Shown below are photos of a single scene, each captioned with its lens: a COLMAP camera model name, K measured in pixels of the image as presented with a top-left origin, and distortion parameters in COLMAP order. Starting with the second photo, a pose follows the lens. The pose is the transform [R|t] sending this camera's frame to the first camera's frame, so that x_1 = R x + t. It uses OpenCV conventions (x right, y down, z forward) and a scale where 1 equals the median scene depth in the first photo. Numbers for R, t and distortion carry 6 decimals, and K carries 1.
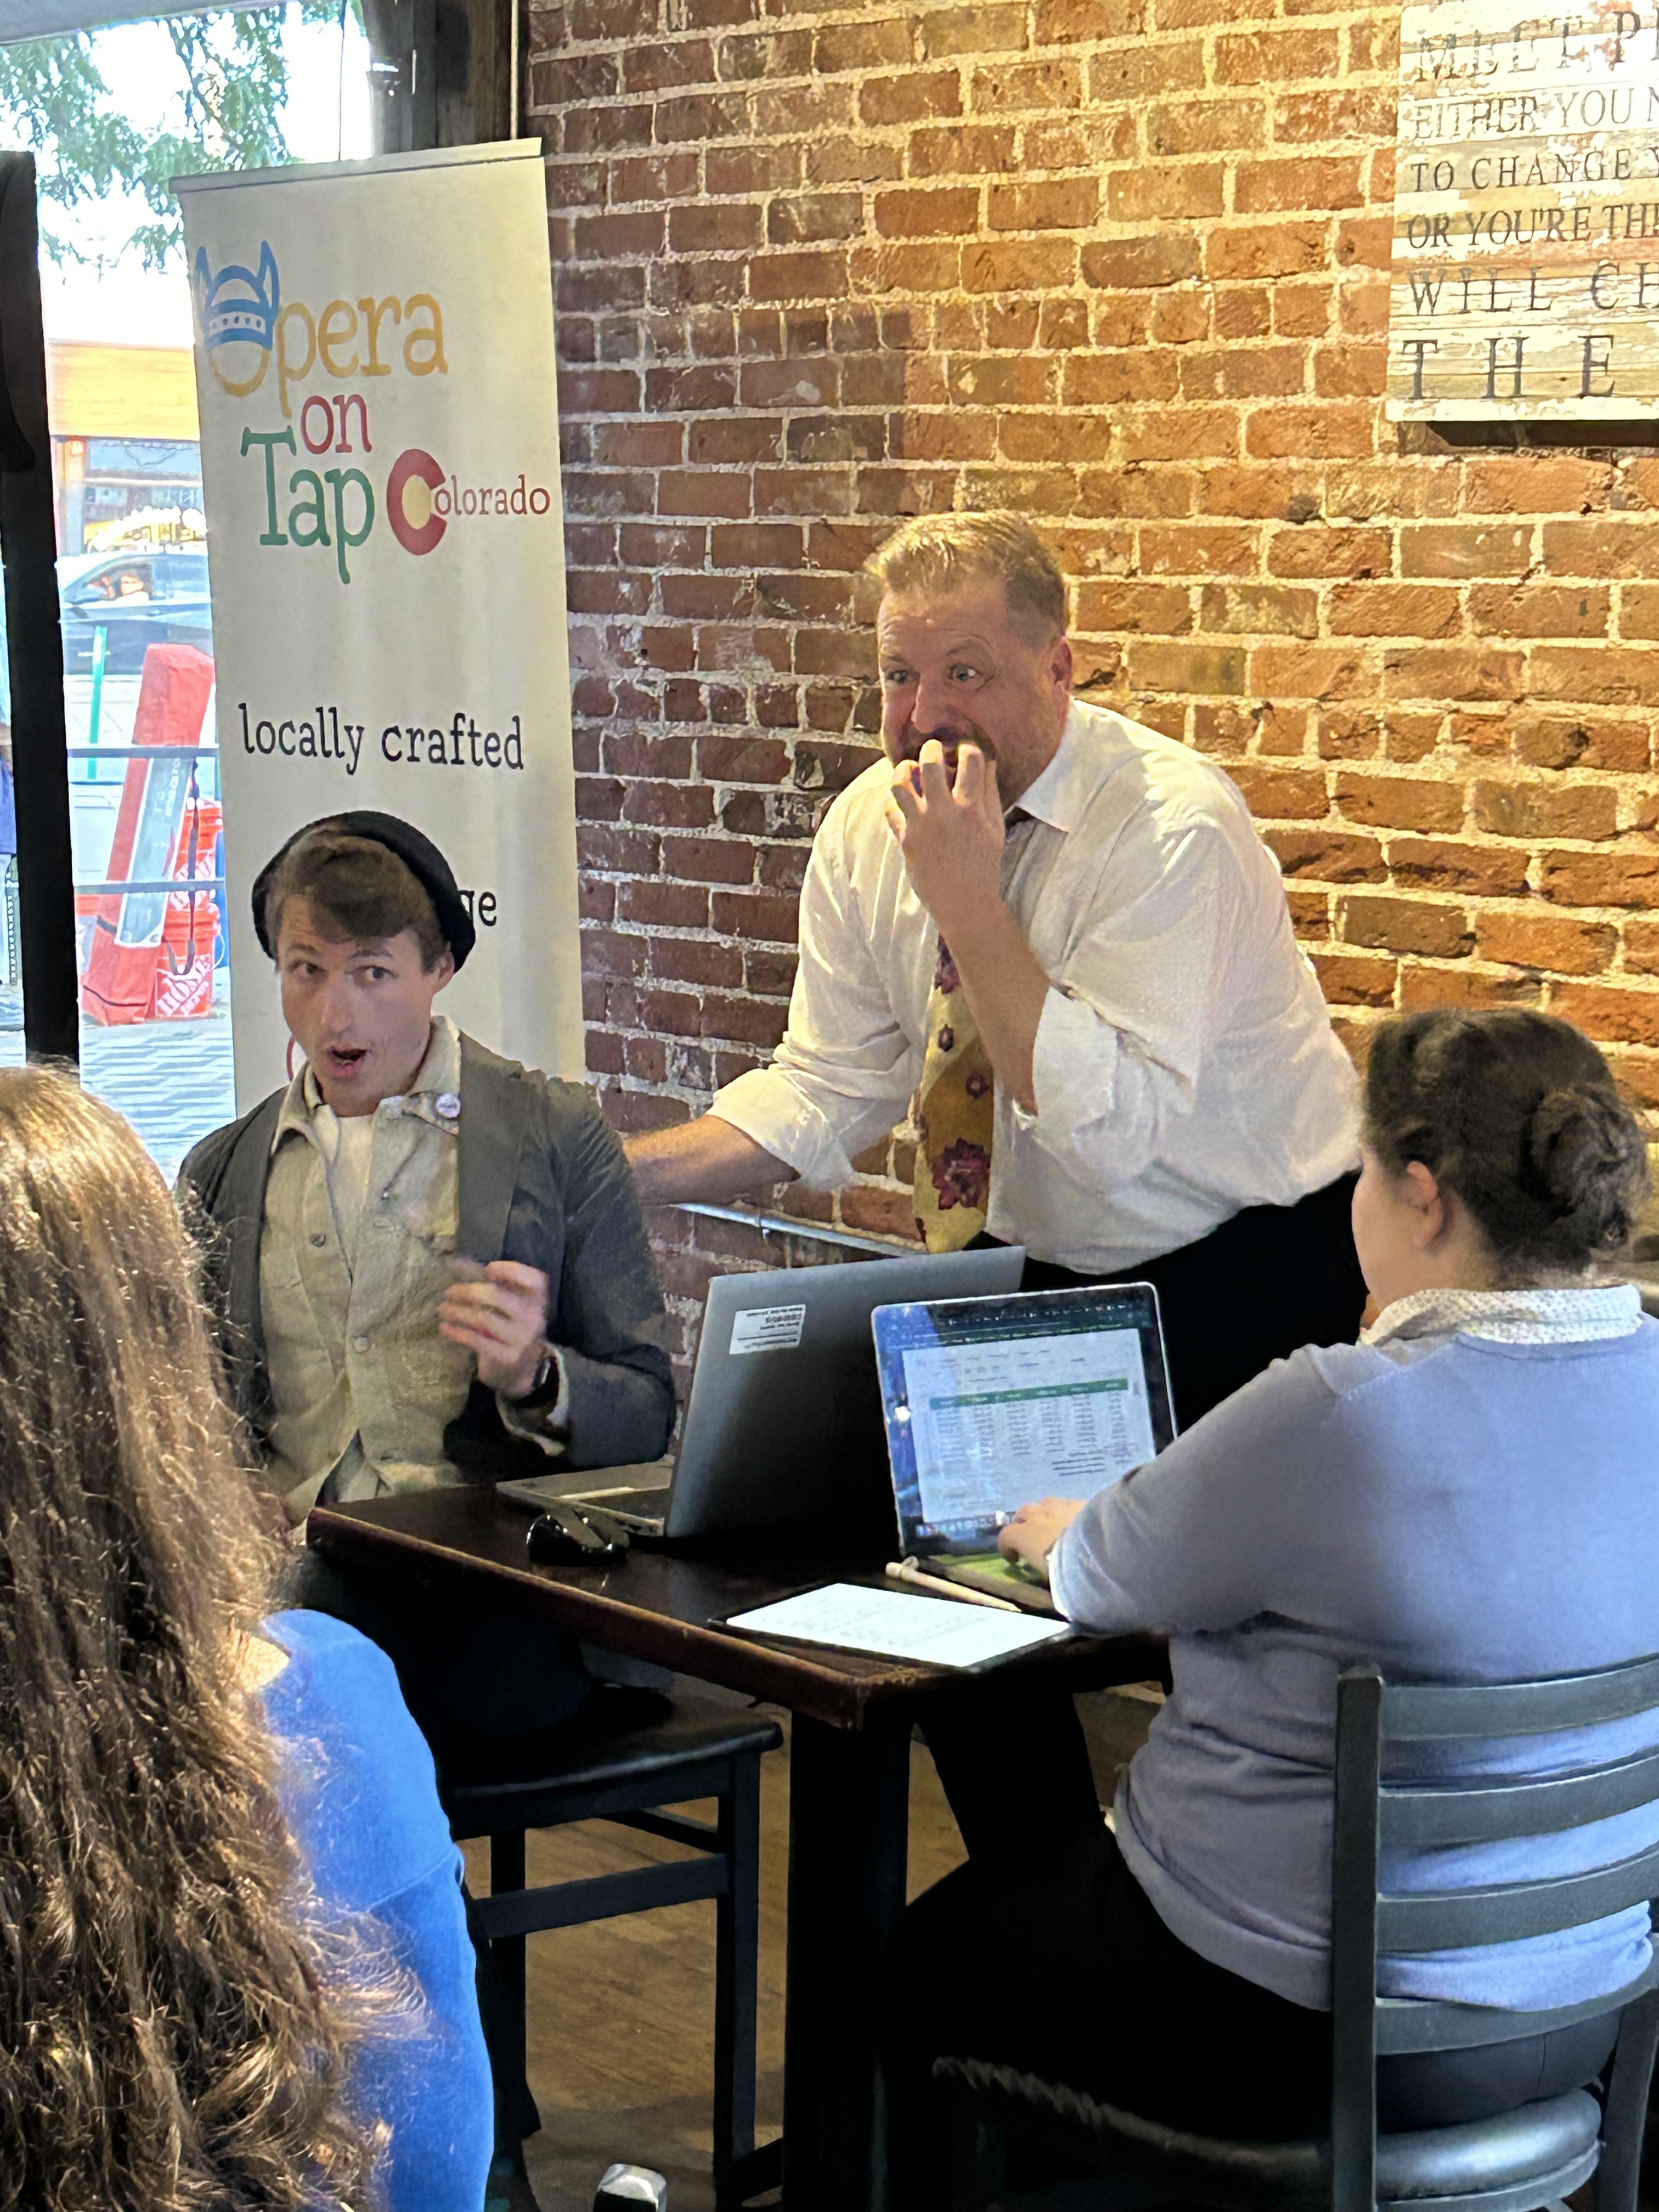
lens RADIAL K [[4607.7, 0, 828.9], [0, 4607.7, 1108.0], [0, 0, 1]] dist [0.110191, 0.000000]
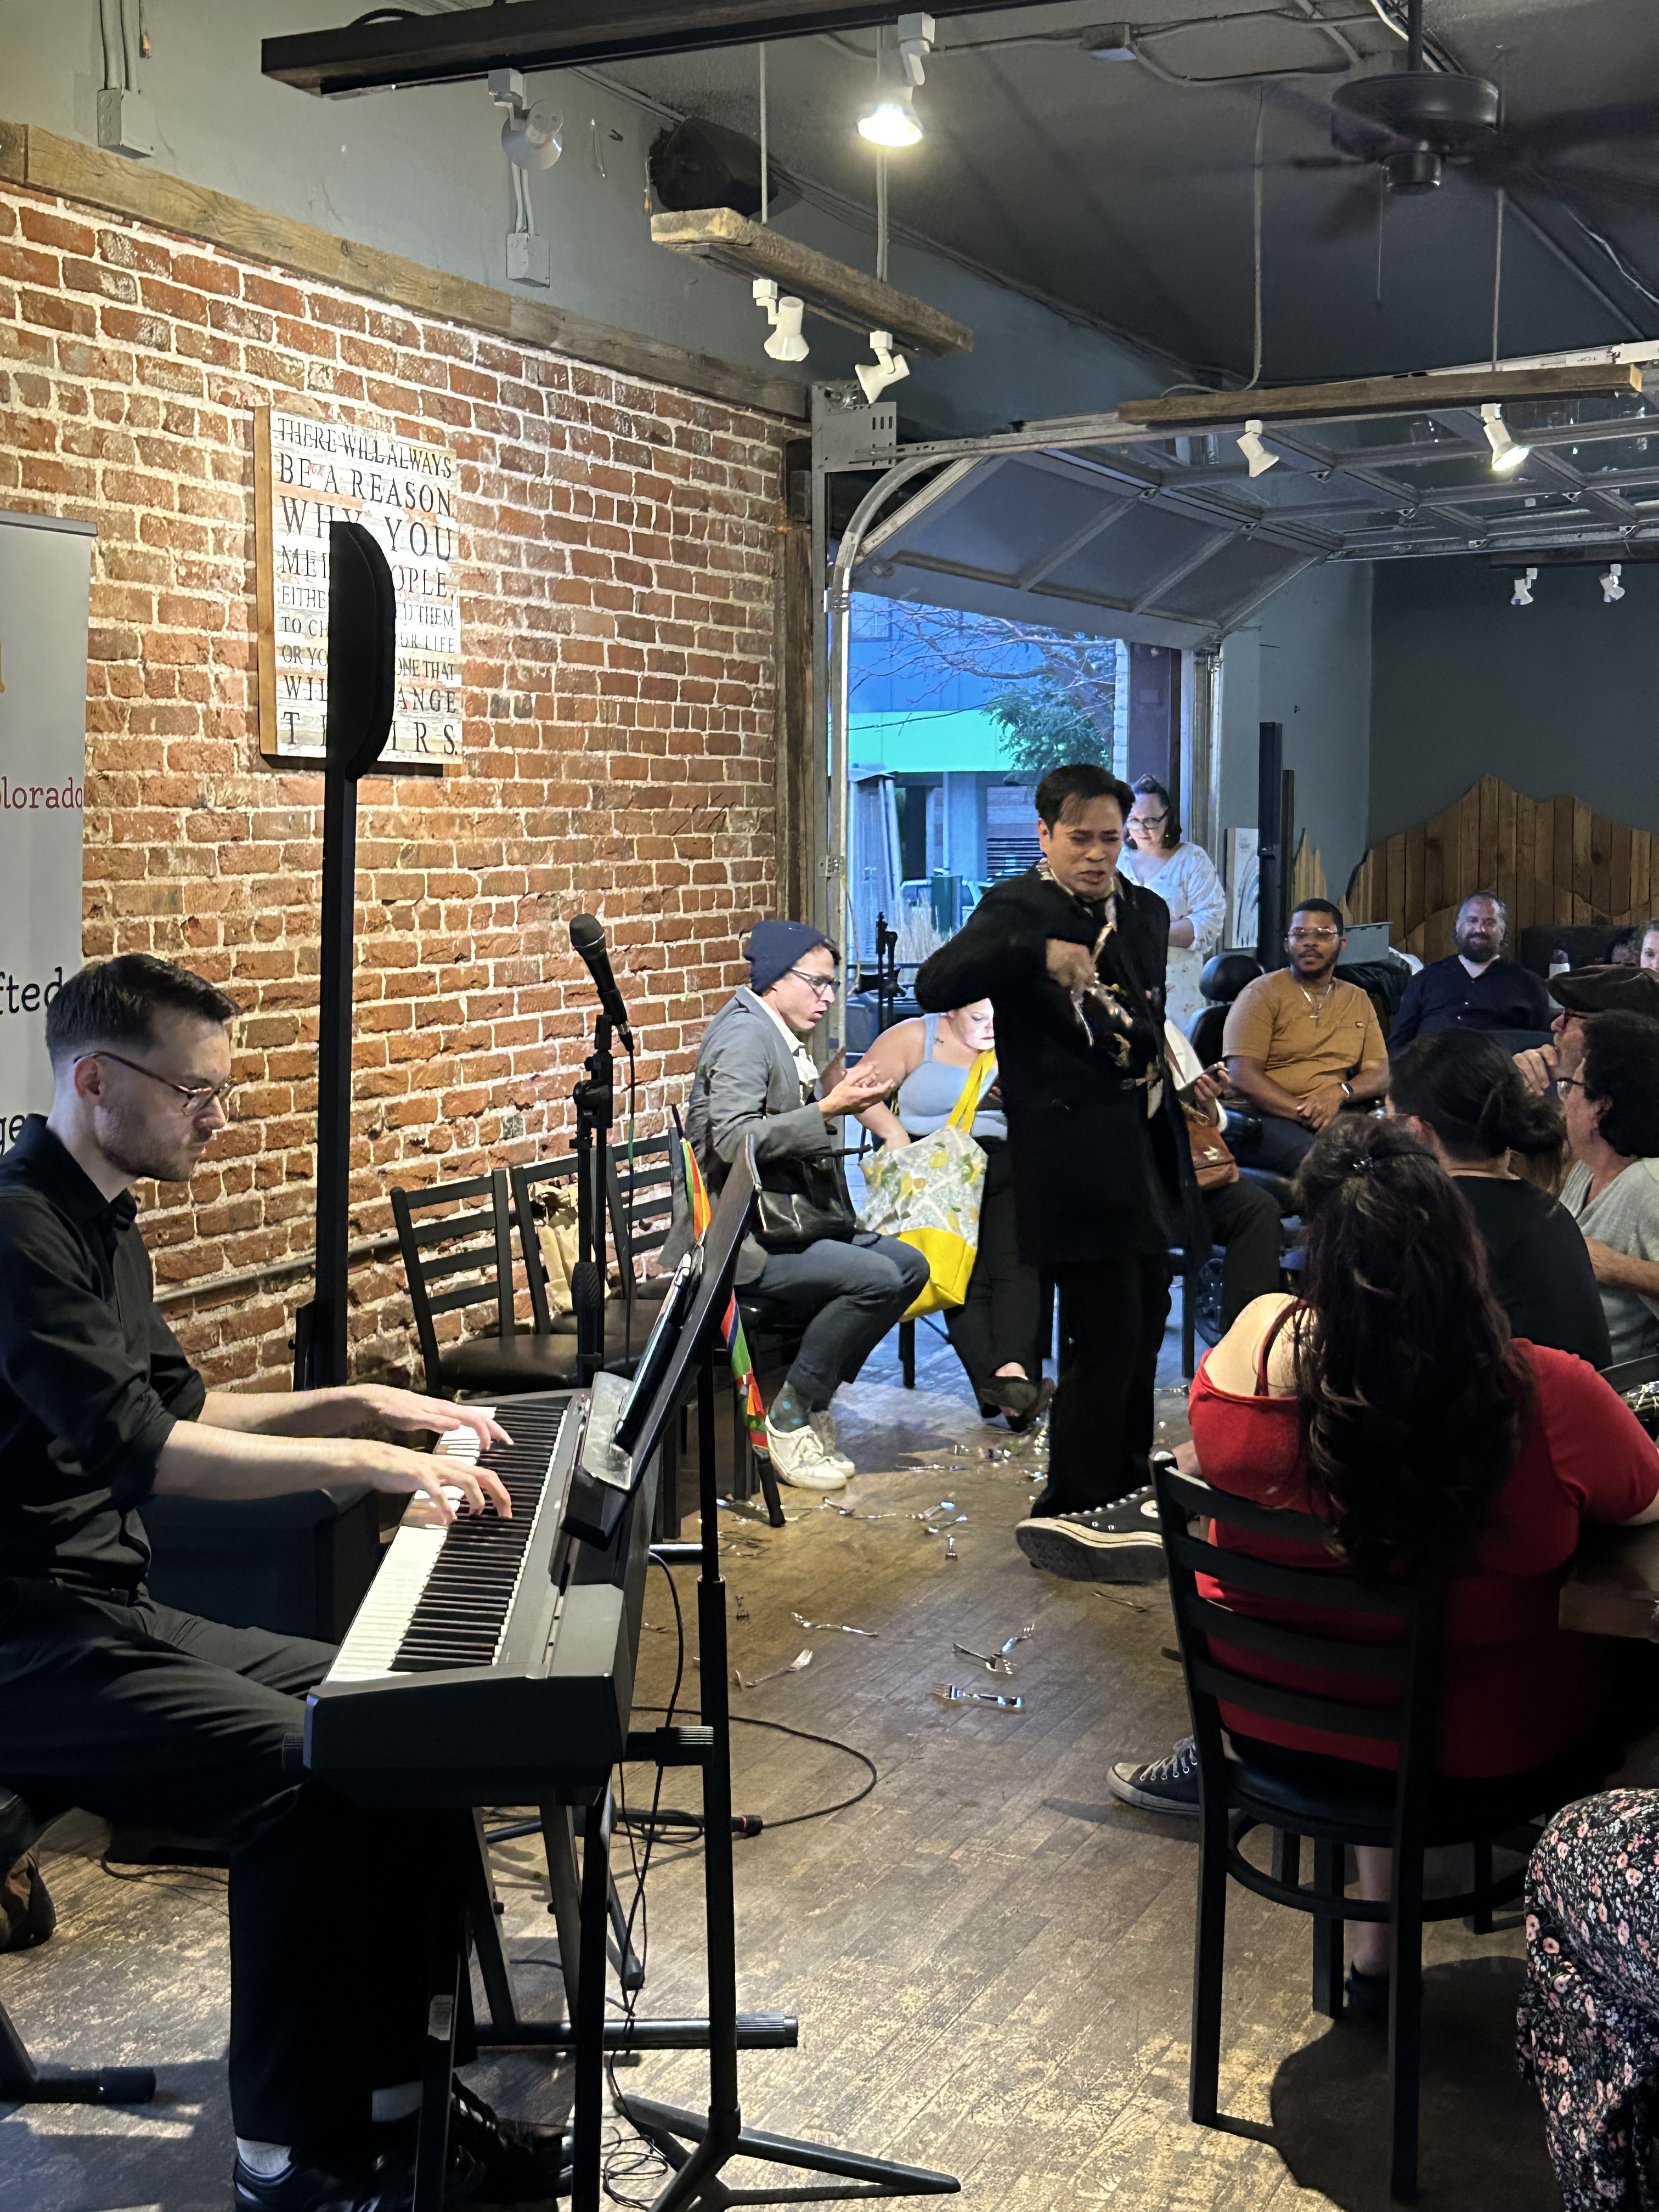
lens RADIAL K [[2779.8, 0, 828.8], [0, 2779.8, 1103.8], [0, 0, 1]] dist [-0.023177, 0.000000]
pose [[-0.466275, -0.106149, 0.878248, -0.907879], [0.096020, 0.980837, 0.169527, -0.170256], [-0.879413, 0.163376, -0.447147, 1.260984]]
